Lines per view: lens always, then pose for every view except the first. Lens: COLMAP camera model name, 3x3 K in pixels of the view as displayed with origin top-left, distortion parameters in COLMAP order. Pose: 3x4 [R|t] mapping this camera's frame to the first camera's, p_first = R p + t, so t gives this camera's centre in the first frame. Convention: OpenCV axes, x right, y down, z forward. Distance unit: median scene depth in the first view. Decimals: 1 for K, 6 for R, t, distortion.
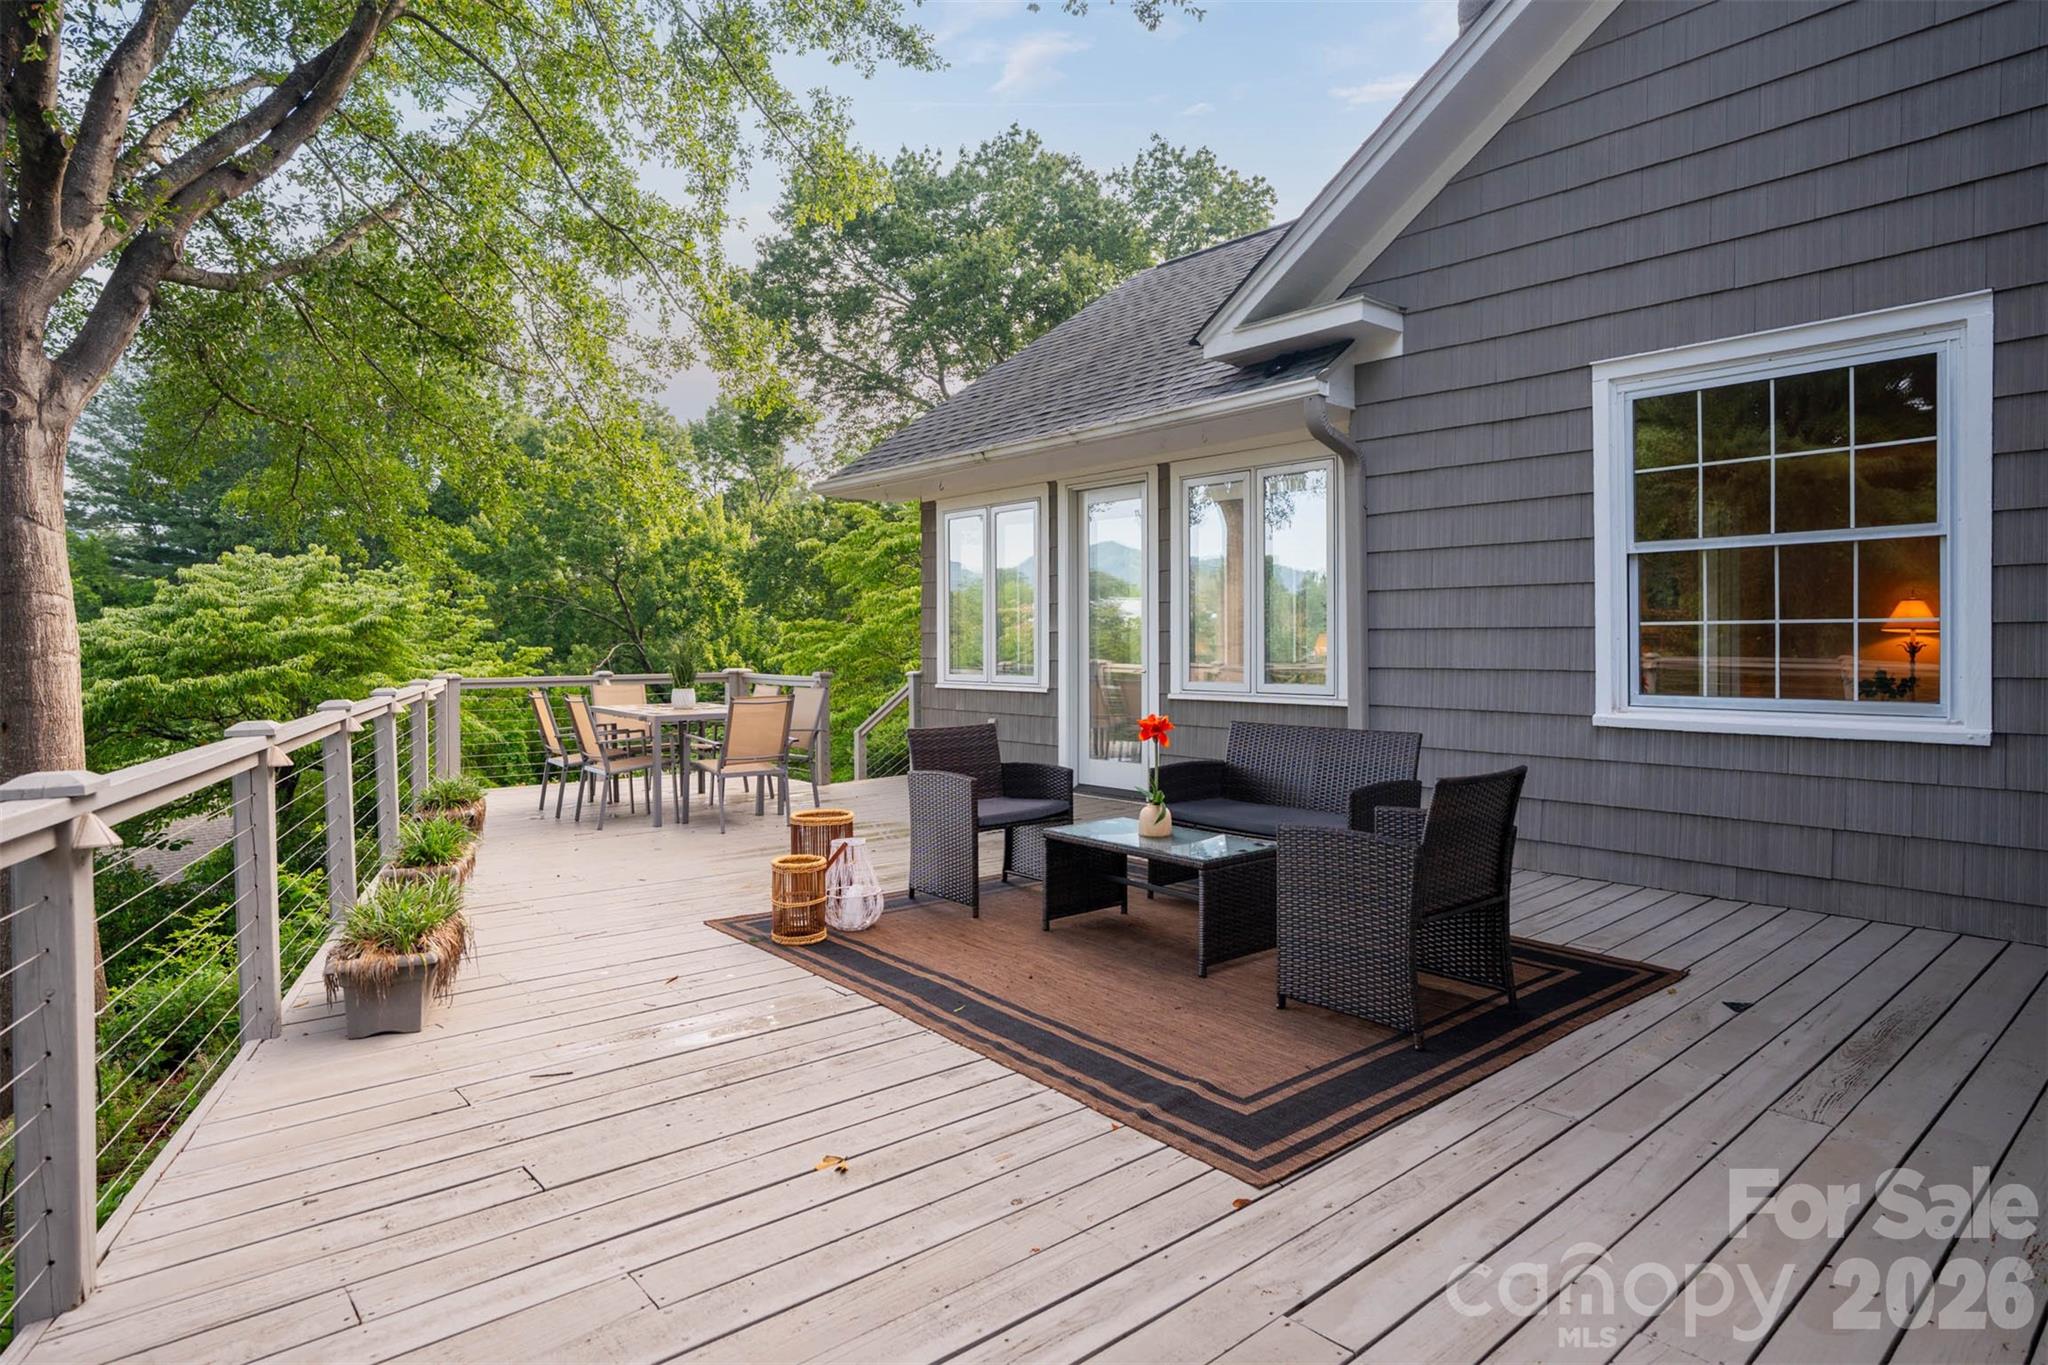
lens RADIAL K [[1128.1, 0, 1022.1], [0, 1128.1, 667.2], [0, 0, 1]] dist [-0.023521, 0.000686]
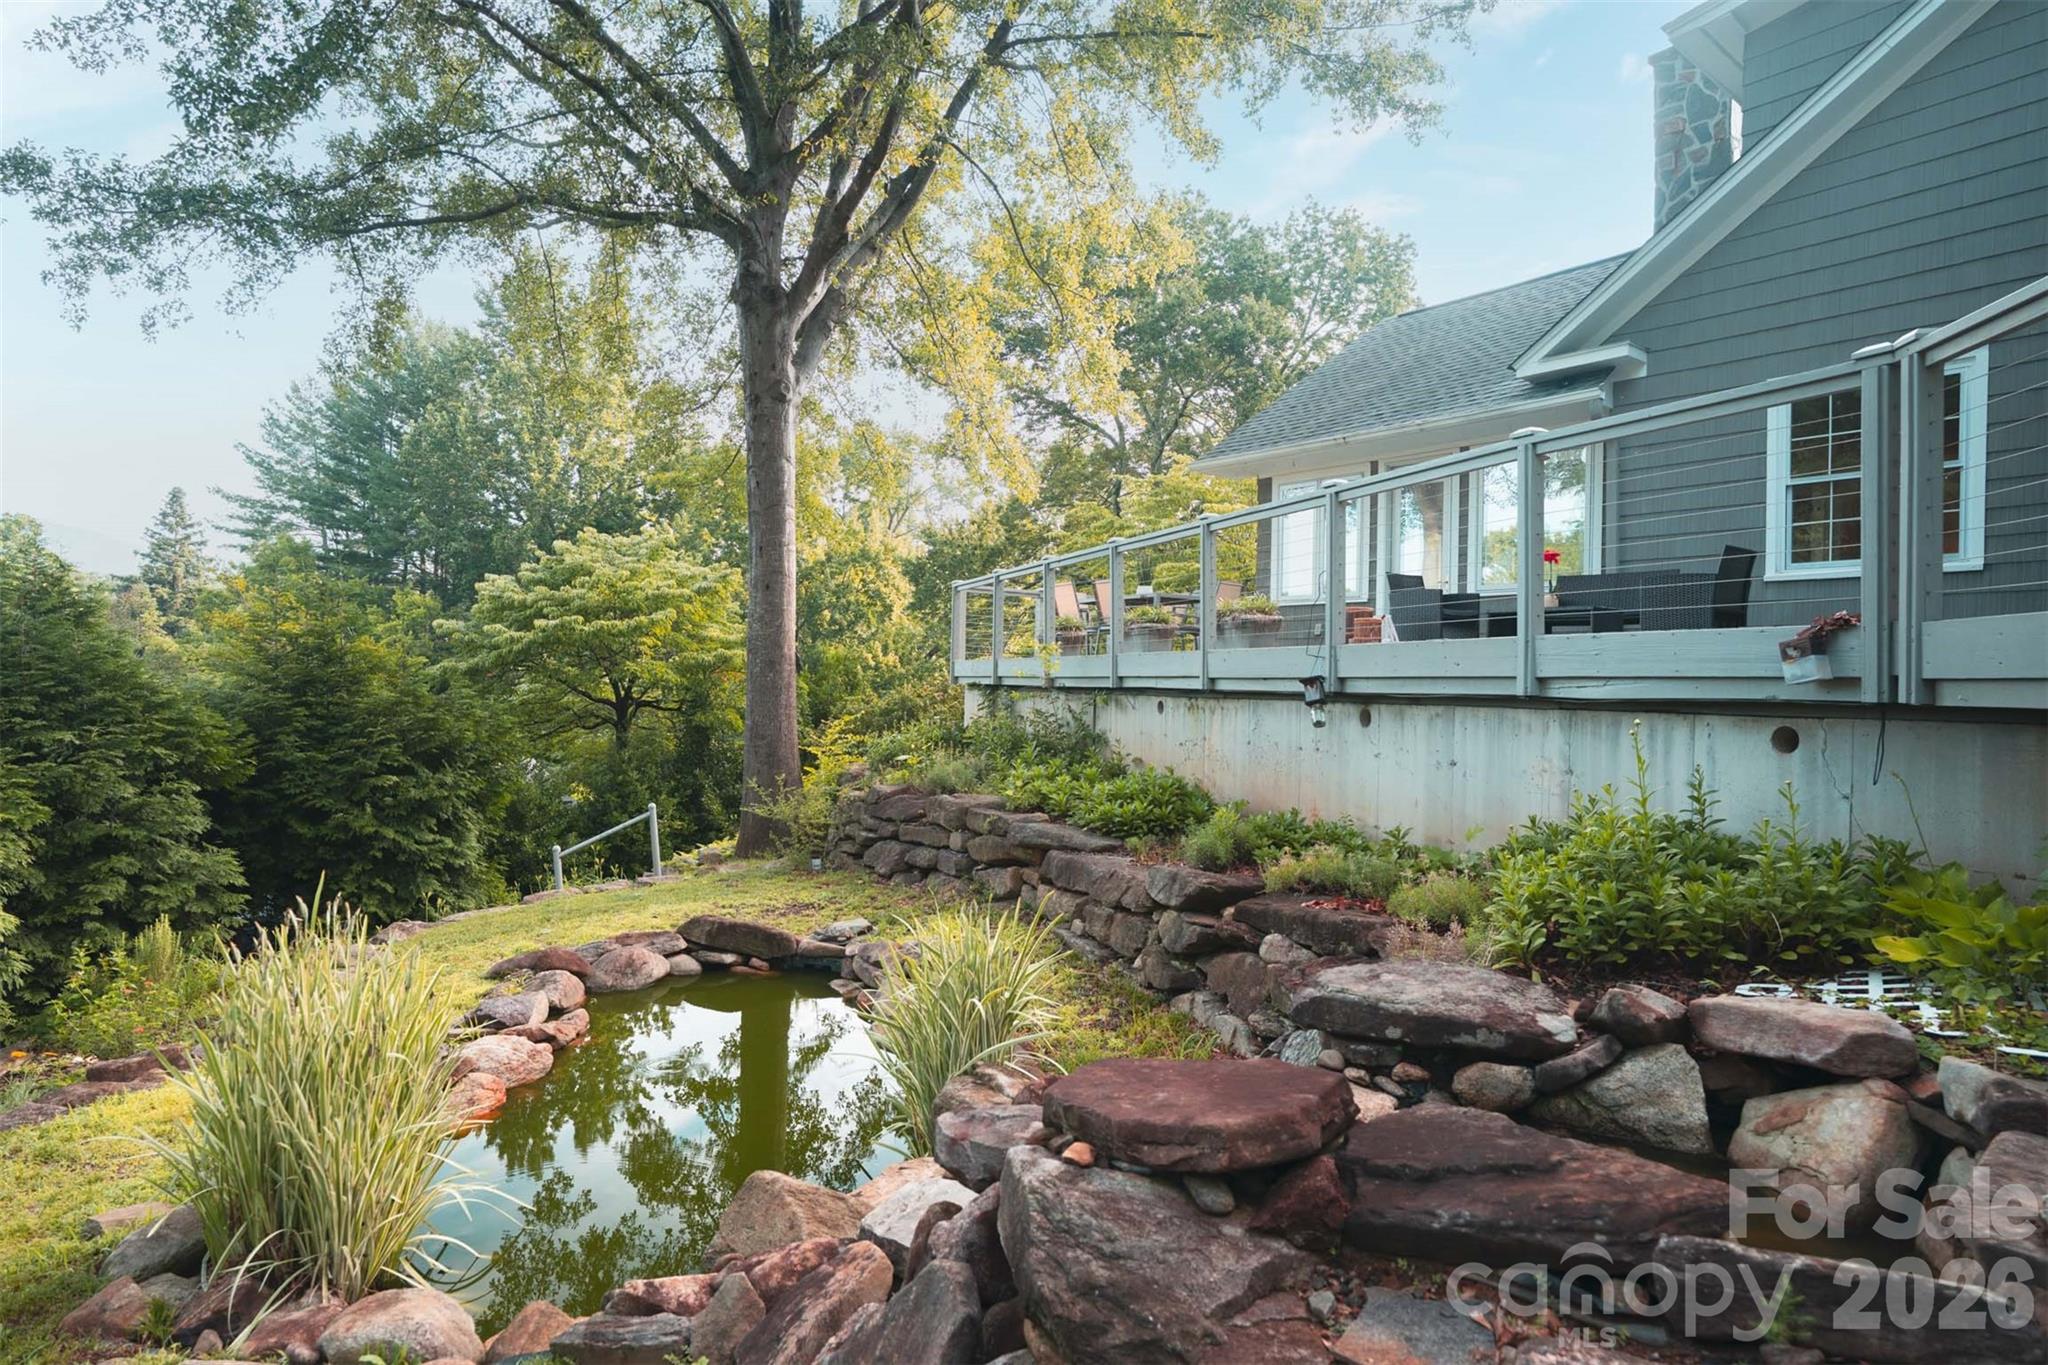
lens RADIAL K [[1165.1, 0, 1031.4], [0, 1165.1, 694.9], [0, 0, 1]] dist [0.008286, 0.000829]
pose [[0.999486, 0.023145, -0.022175, -0.500840], [-0.023524, 0.999579, -0.016966, 0.237819], [0.021773, 0.017479, 0.999610, -0.725334]]
